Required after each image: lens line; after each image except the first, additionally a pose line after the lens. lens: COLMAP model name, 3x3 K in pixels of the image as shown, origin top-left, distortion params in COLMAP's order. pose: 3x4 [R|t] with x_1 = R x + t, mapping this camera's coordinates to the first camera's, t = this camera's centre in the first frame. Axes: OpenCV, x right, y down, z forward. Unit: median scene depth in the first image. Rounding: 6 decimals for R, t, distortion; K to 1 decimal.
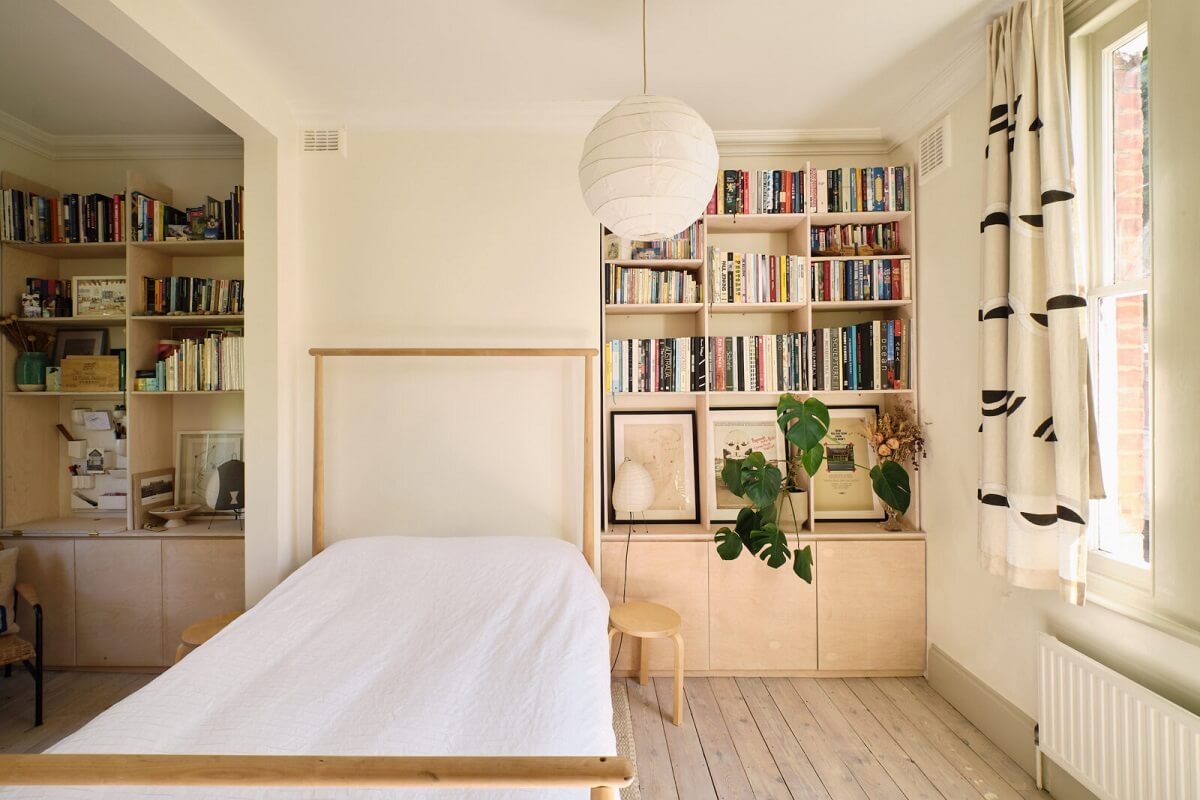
lens RADIAL K [[518.2, 0, 593.2], [0, 518.2, 384.4], [0, 0, 1]] dist [-0.001886, -0.000257]
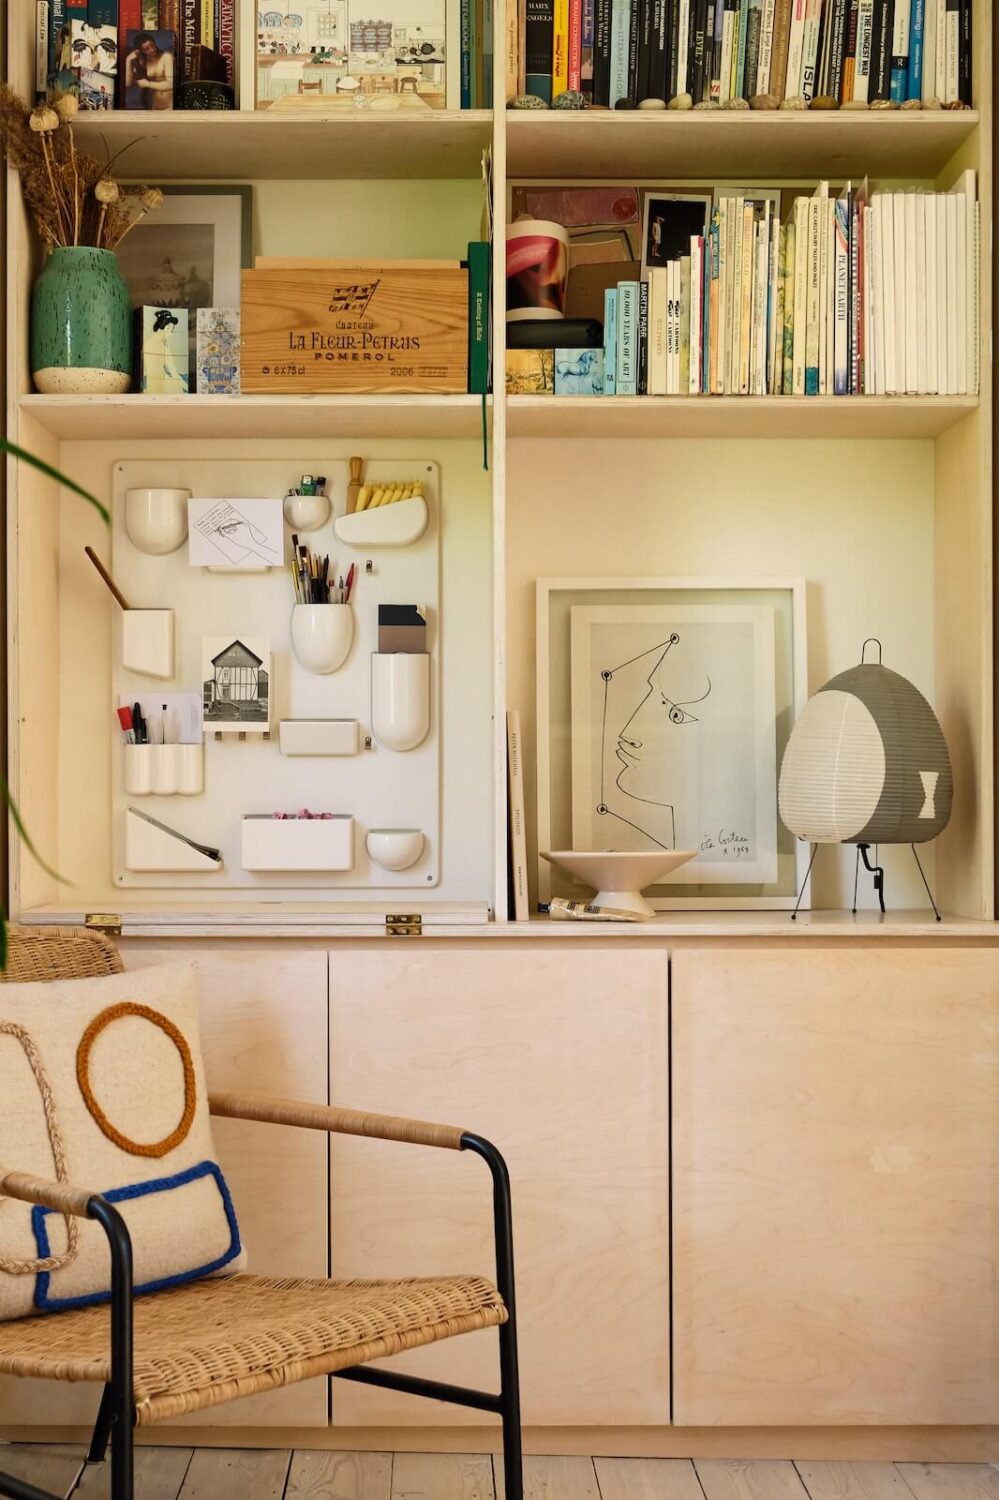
lens RADIAL K [[2042.8, 0, 500.6], [0, 2042.8, 755.8], [0, 0, 1]] dist [-0.001084, 0.000000]
pose [[0.999681, 0.009037, 0.023565, -0.894766], [-0.009152, 0.999947, 0.004753, 0.186552], [-0.023521, -0.004968, 0.999711, -0.039457]]
